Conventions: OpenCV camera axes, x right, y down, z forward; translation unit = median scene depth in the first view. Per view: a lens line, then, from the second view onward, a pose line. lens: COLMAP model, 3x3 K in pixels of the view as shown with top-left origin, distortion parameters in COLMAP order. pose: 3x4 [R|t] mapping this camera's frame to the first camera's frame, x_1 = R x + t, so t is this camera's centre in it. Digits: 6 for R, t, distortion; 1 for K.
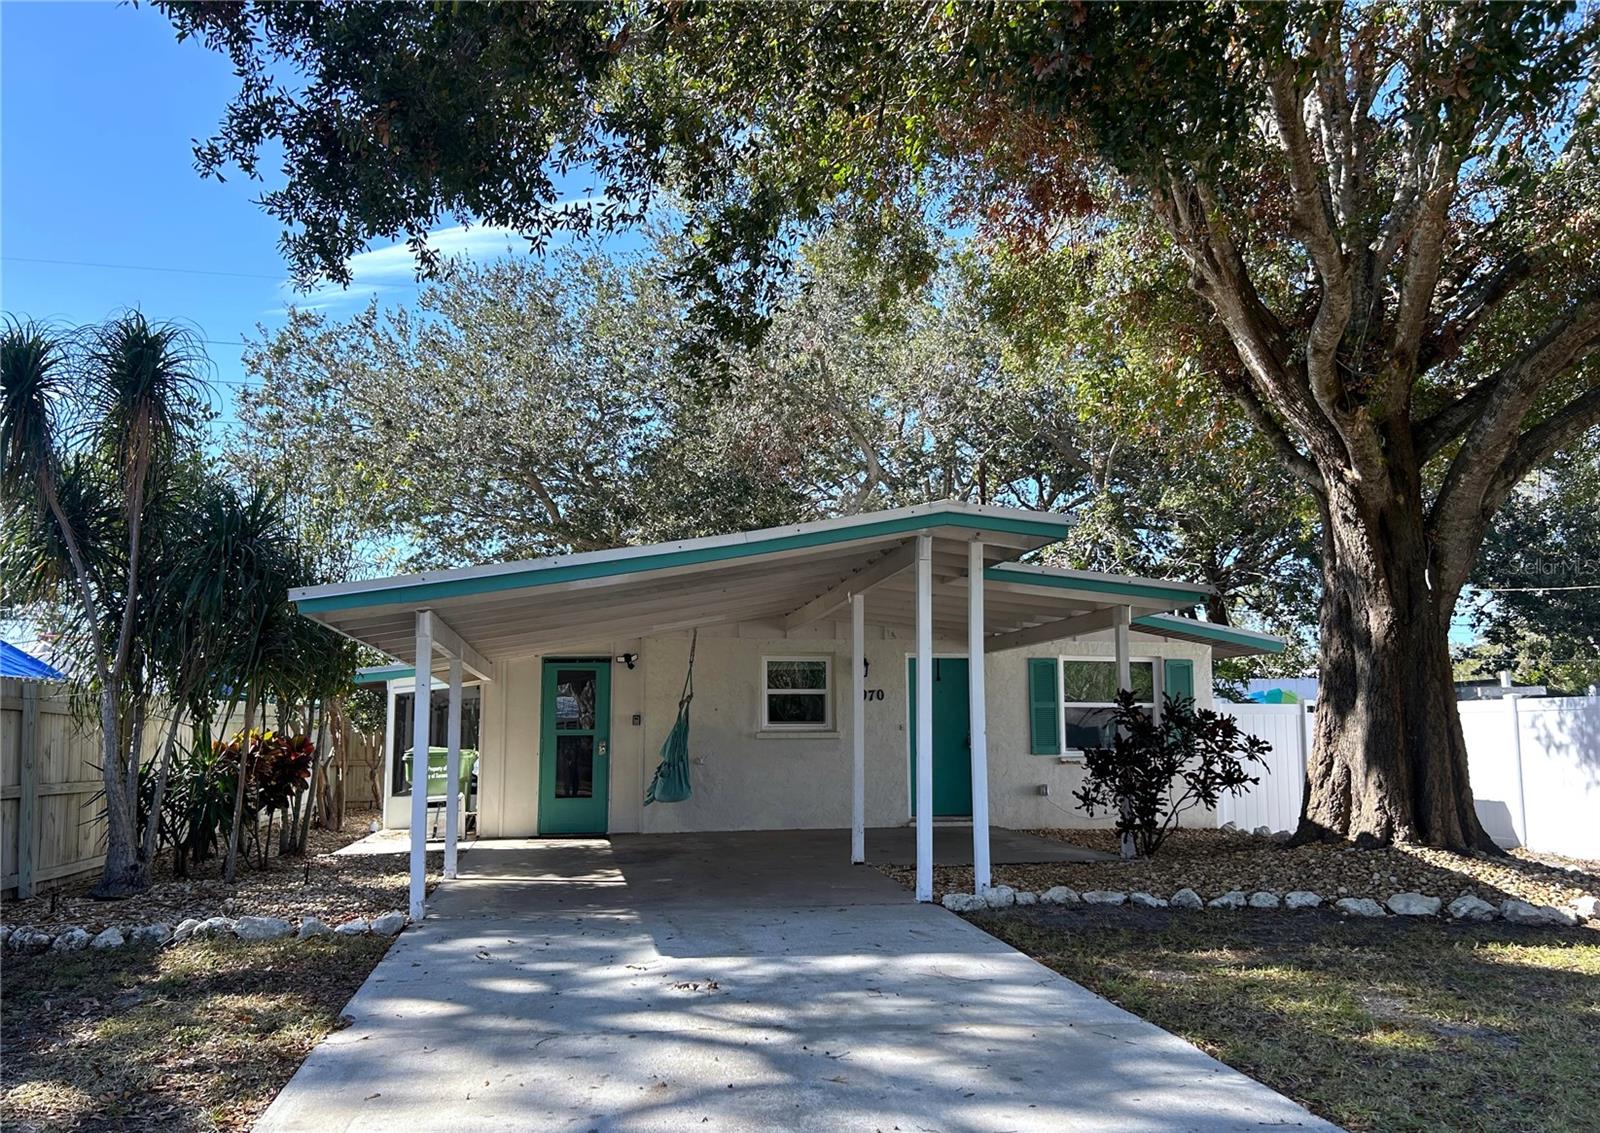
lens RADIAL K [[1219.4, 0, 807.5], [0, 1219.4, 621.7], [0, 0, 1]] dist [0.059603, -0.058931]
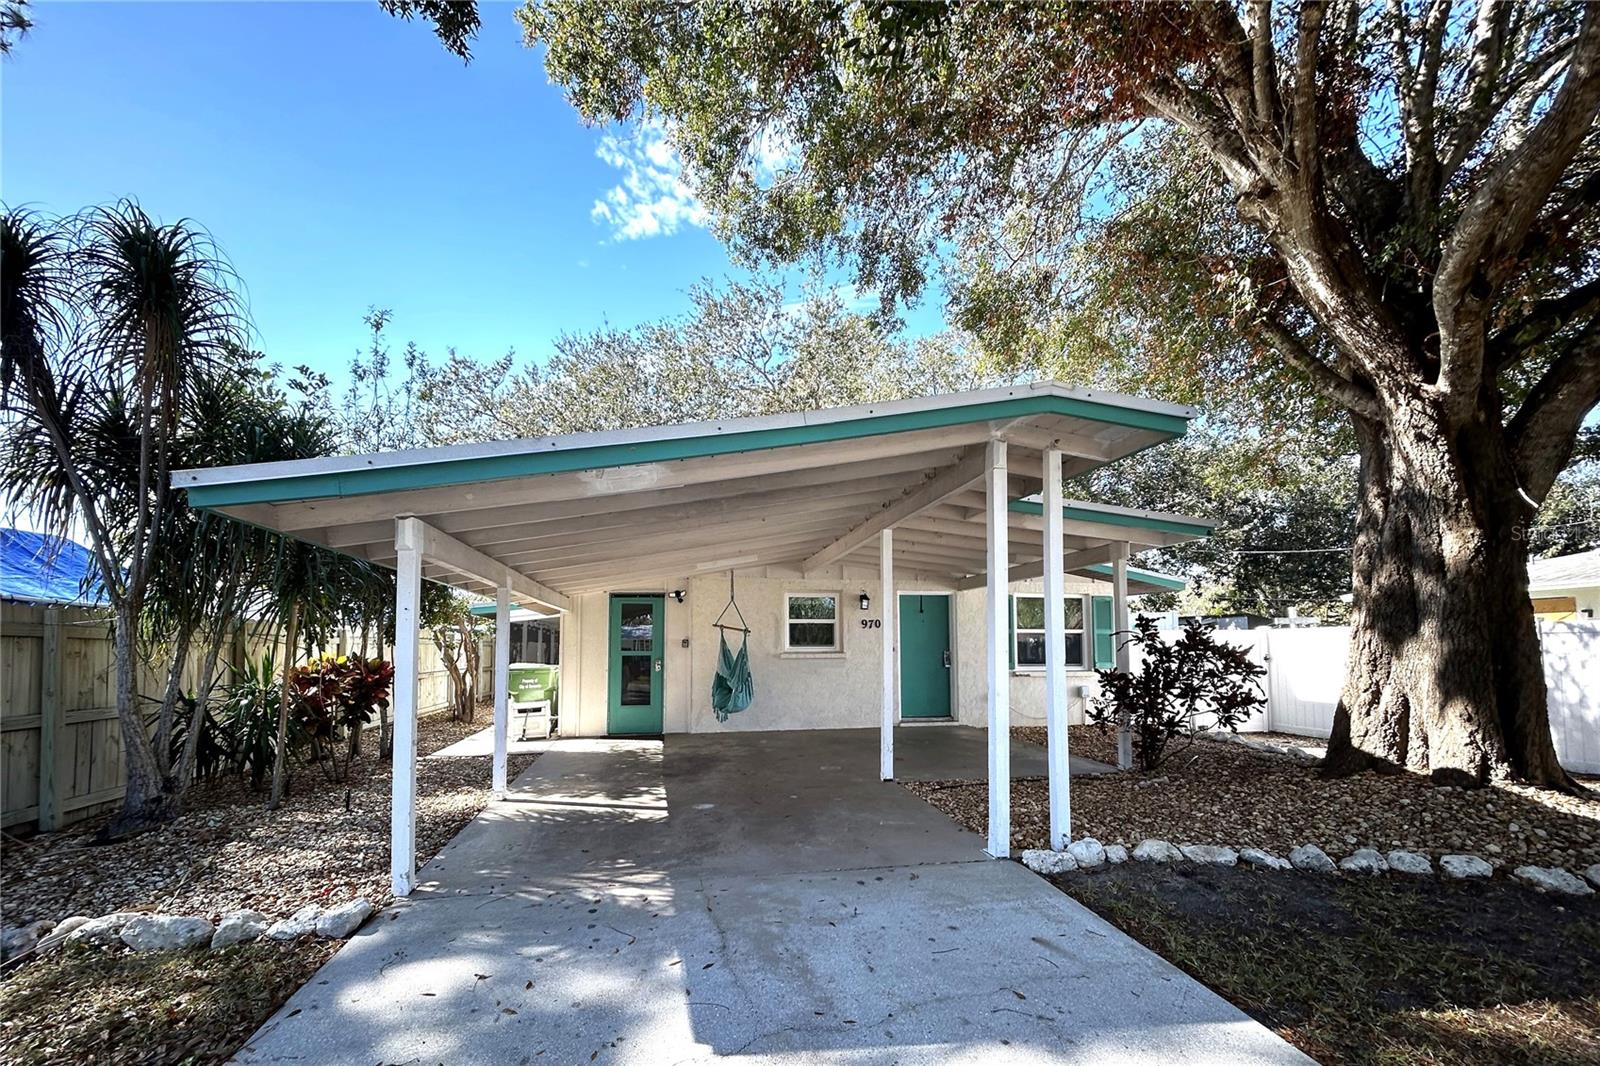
lens RADIAL K [[666.1, 0, 795.2], [0, 666.1, 606.3], [0, 0, 1]] dist [0.000238, 0.000068]
pose [[0.999960, 0.000550, 0.008921, -0.044213], [-0.000841, 0.999465, 0.032681, 0.026474], [-0.008898, -0.032687, 0.999426, 0.419981]]
